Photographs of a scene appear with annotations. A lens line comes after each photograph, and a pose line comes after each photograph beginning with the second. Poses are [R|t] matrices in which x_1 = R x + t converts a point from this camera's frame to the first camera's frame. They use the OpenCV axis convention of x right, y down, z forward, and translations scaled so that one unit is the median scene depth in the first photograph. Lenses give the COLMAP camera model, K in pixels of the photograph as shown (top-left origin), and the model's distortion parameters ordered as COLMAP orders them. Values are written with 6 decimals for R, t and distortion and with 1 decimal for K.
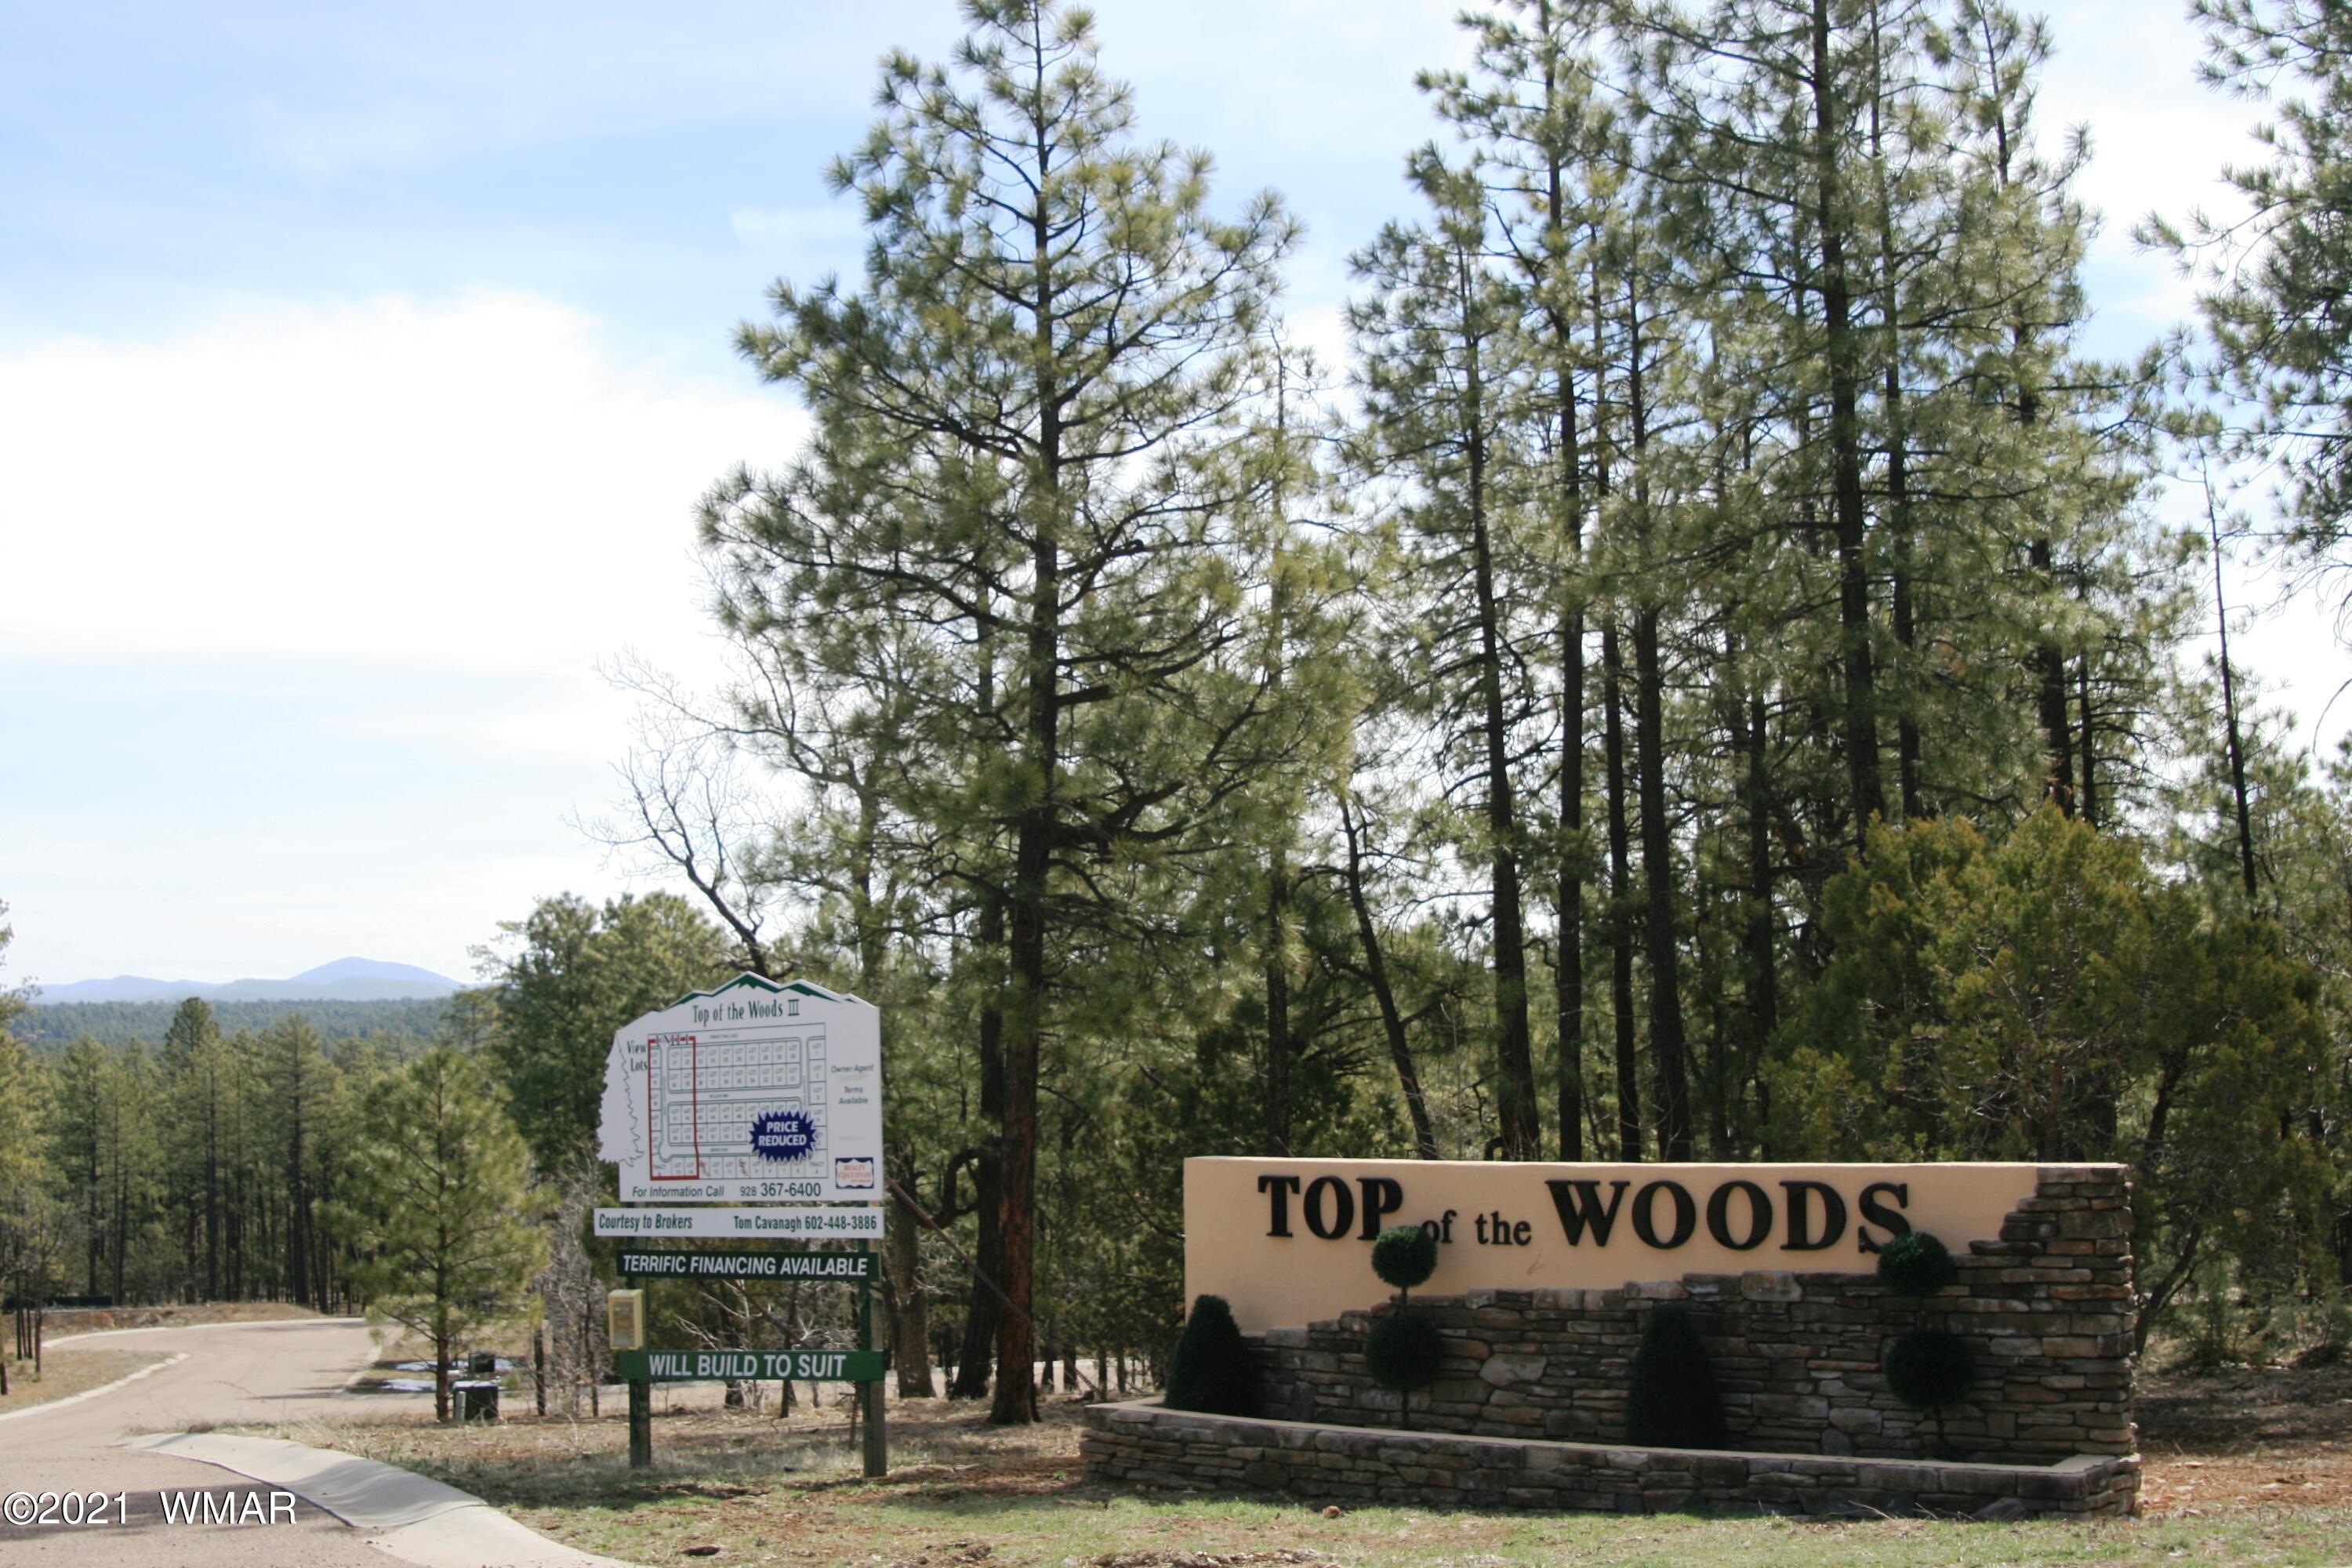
lens RADIAL K [[3748.9, 0, 1176.0], [0, 3748.9, 784.0], [0, 0, 1]] dist [-0.117776, 0.111338]
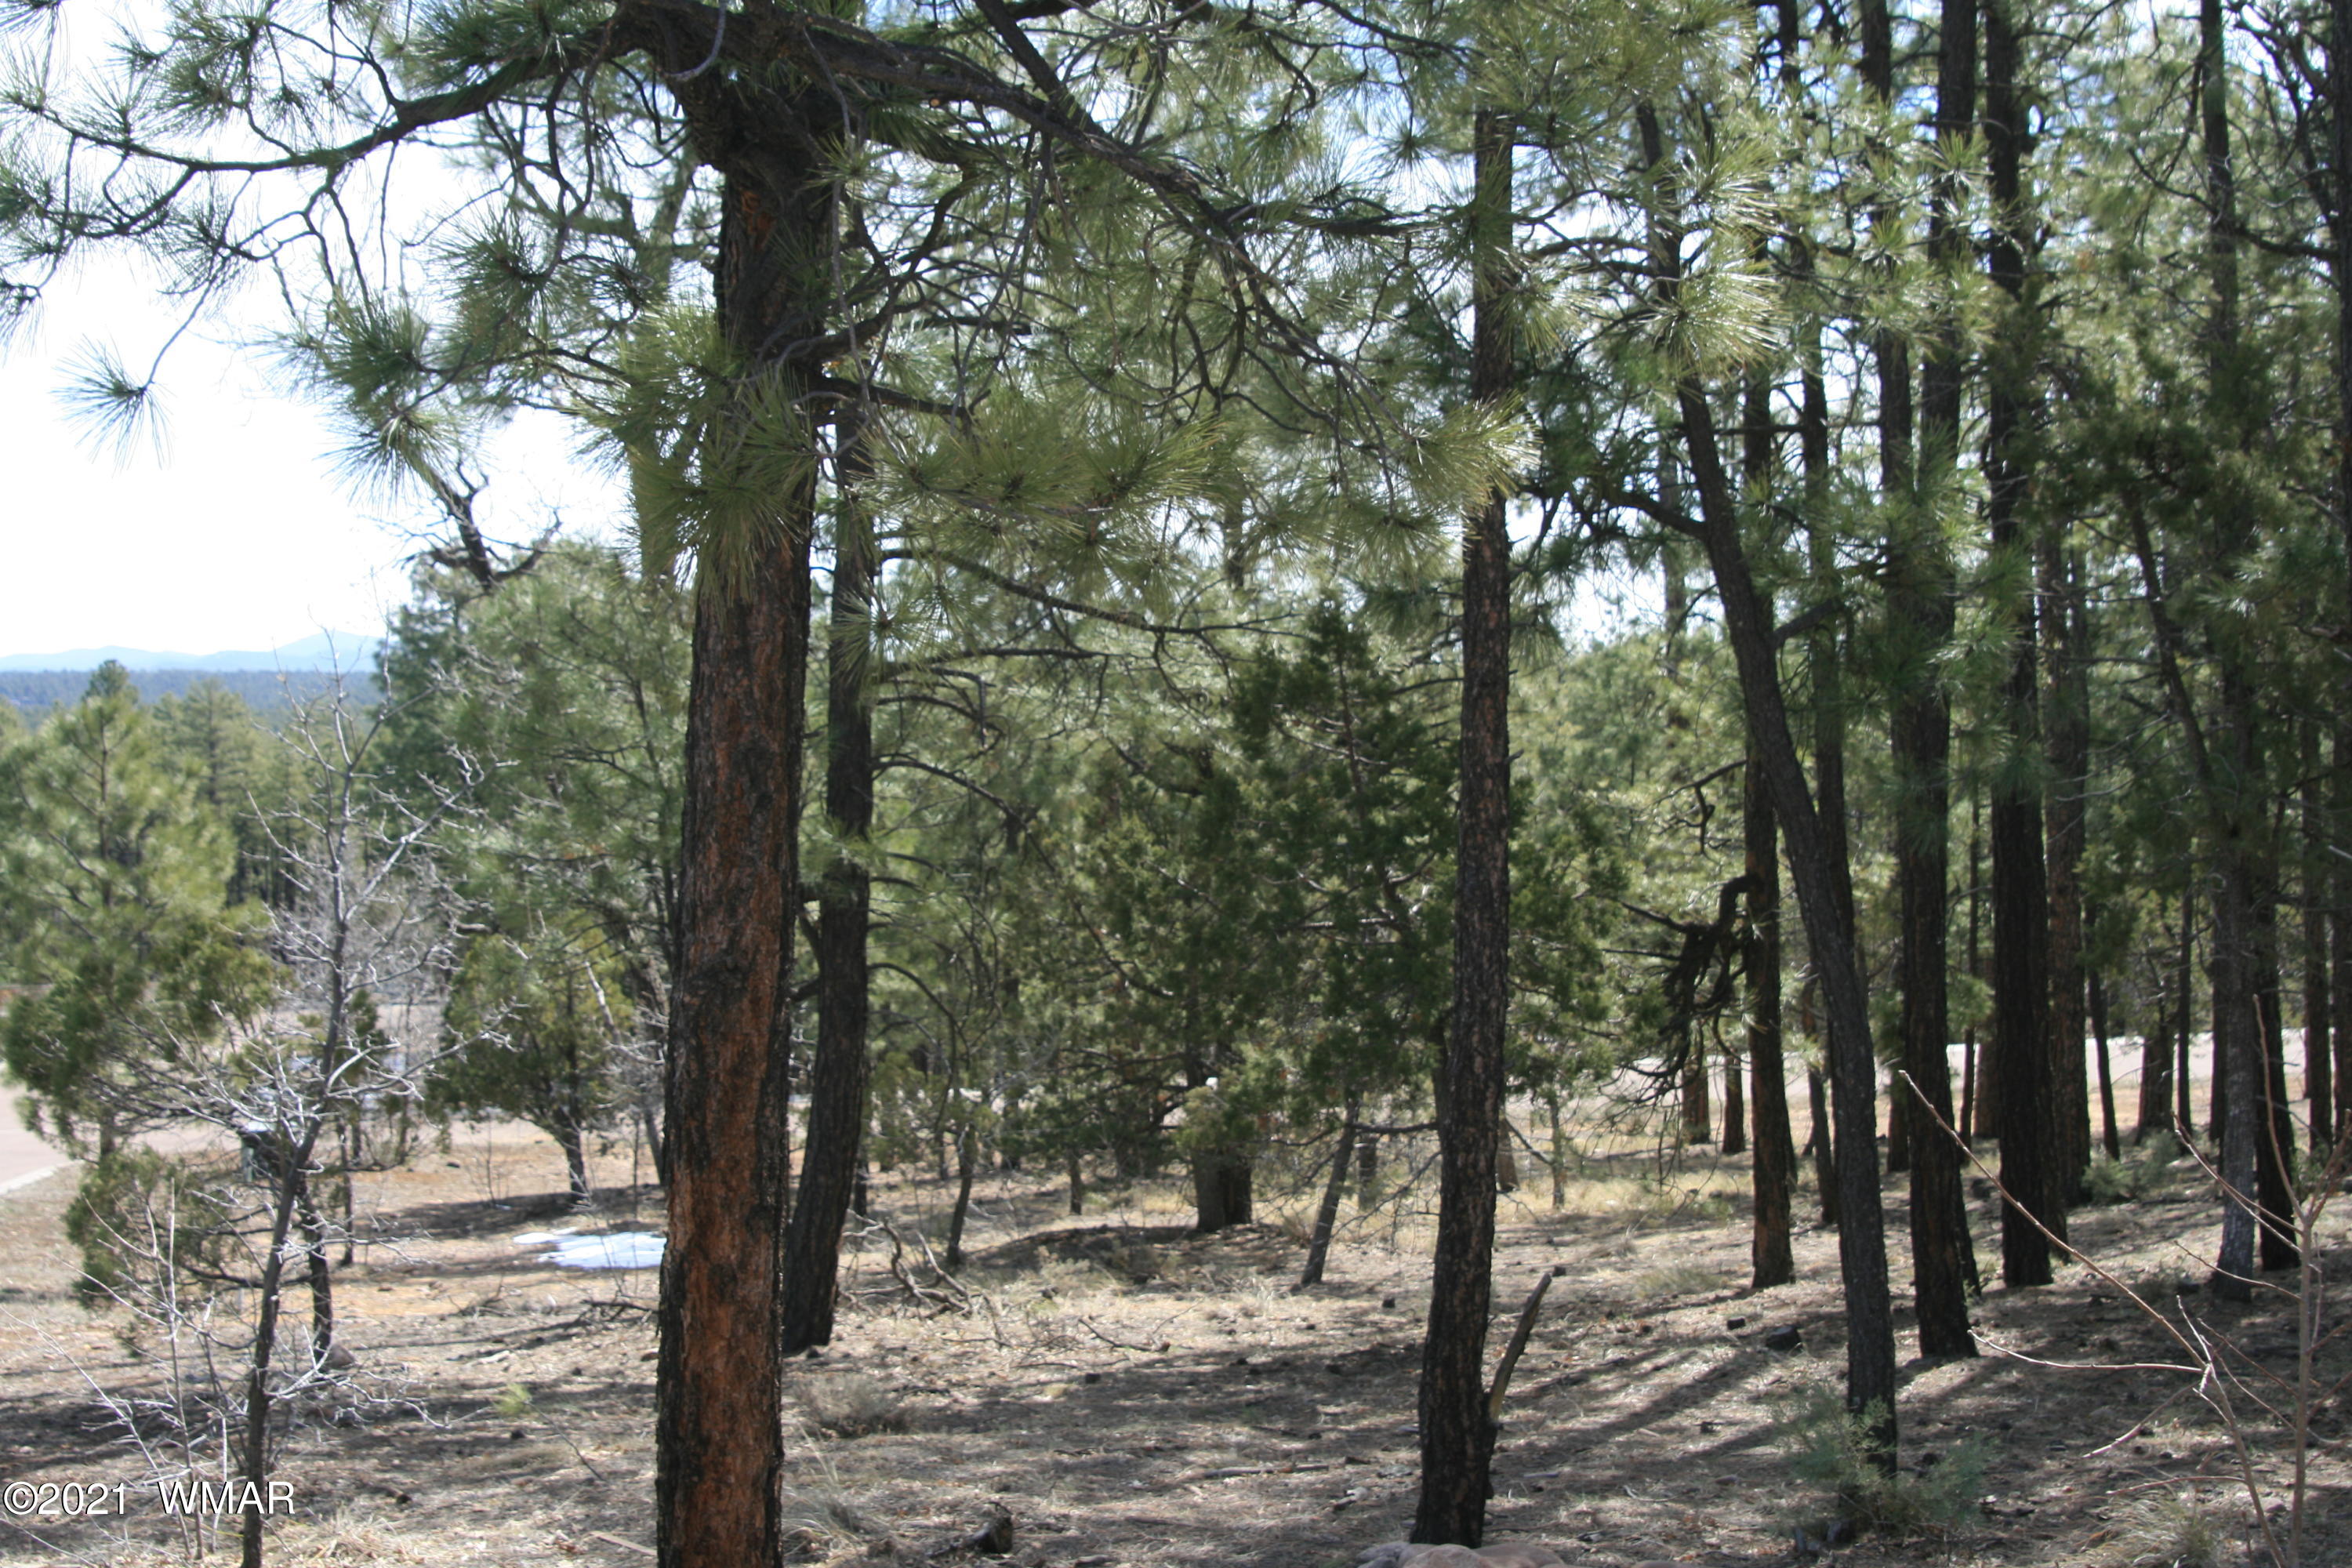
lens RADIAL K [[3748.9, 0, 1176.0], [0, 3748.9, 784.0], [0, 0, 1]] dist [-0.117776, 0.111338]
pose [[0.999741, 0.020155, 0.010597, -0.014297], [-0.020985, 0.996155, 0.085063, 0.069515], [-0.008842, -0.085263, 0.996319, 0.907045]]
